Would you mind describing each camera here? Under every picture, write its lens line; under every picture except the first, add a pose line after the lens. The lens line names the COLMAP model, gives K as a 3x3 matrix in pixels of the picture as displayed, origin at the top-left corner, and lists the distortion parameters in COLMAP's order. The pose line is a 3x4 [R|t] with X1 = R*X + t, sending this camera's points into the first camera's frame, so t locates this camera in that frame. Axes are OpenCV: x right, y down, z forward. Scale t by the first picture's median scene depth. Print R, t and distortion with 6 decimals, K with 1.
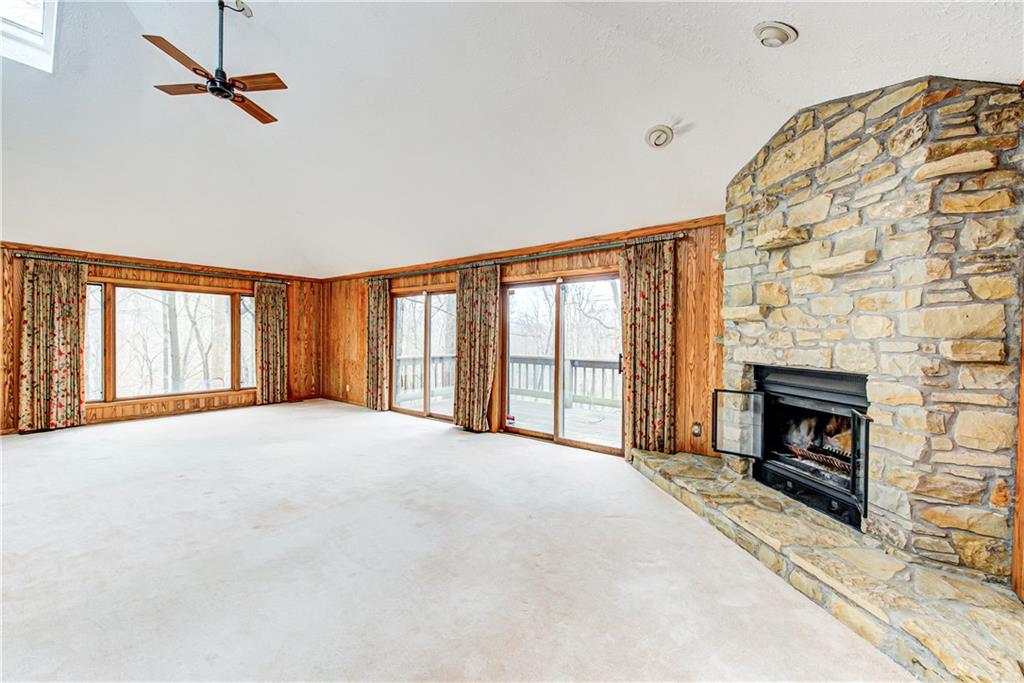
lens RADIAL K [[400.7, 0, 508.7], [0, 400.7, 340.7], [0, 0, 1]] dist [0.002277, 0.000061]
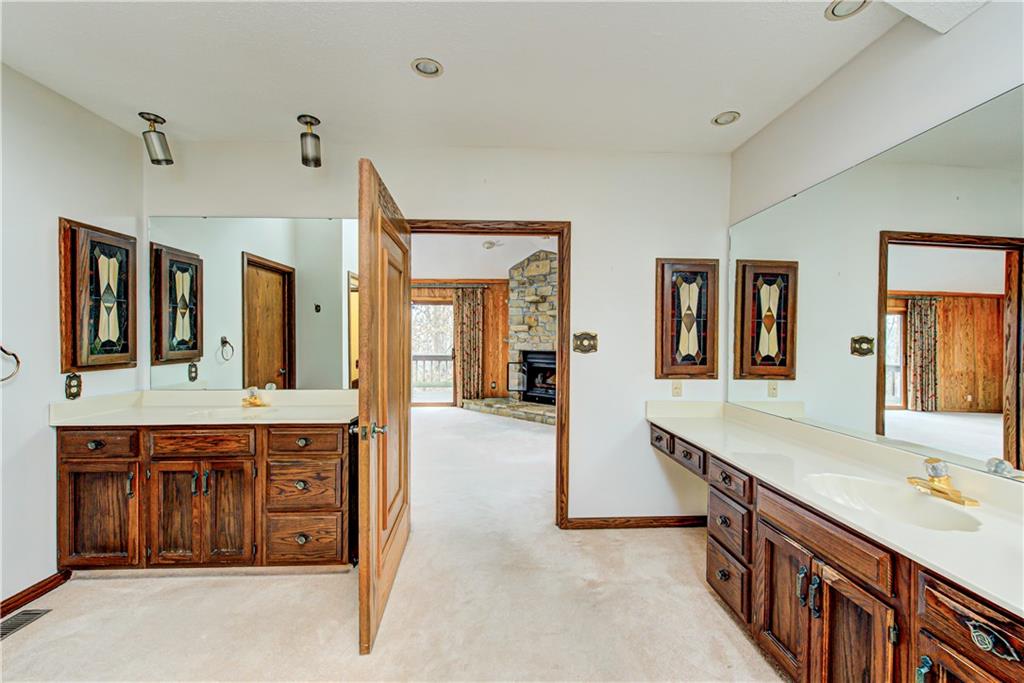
lens RADIAL K [[400.7, 0, 514.2], [0, 400.7, 341.4], [0, 0, 1]] dist [0.002277, 0.000061]
pose [[0.756014, -0.008214, 0.654504, -0.868709], [0.008115, 0.999962, 0.003175, -0.000521], [-0.654505, 0.002911, 0.756052, -0.657341]]
